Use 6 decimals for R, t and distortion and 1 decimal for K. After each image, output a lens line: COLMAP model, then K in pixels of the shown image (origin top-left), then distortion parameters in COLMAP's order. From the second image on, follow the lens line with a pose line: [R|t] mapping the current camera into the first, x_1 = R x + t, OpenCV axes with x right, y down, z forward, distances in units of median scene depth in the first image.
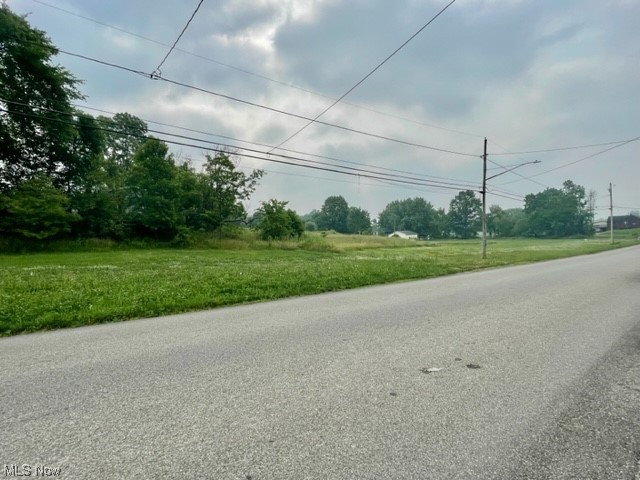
lens RADIAL K [[314.0, 0, 319.3], [0, 314.0, 238.7], [0, 0, 1]] dist [0.000335, -0.000014]
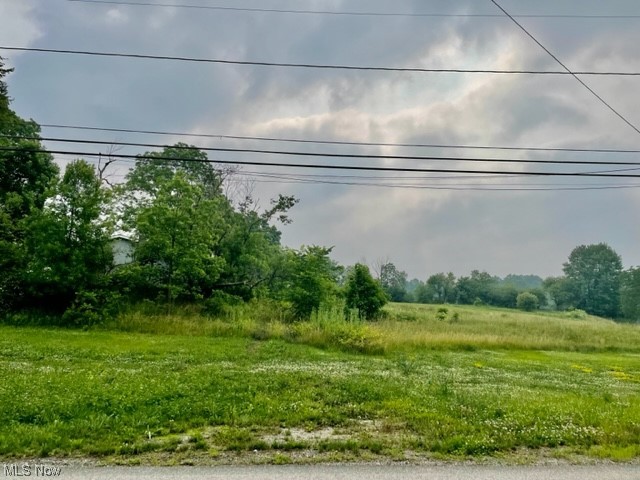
lens RADIAL K [[493.8, 0, 320.1], [0, 493.8, 240.0], [0, 0, 1]] dist [0.008530, 0.000817]
pose [[0.851221, -0.058602, -0.521525, 0.269316], [-0.030317, 0.986596, -0.160342, 0.001453], [0.523931, 0.152298, 0.838035, 0.236010]]
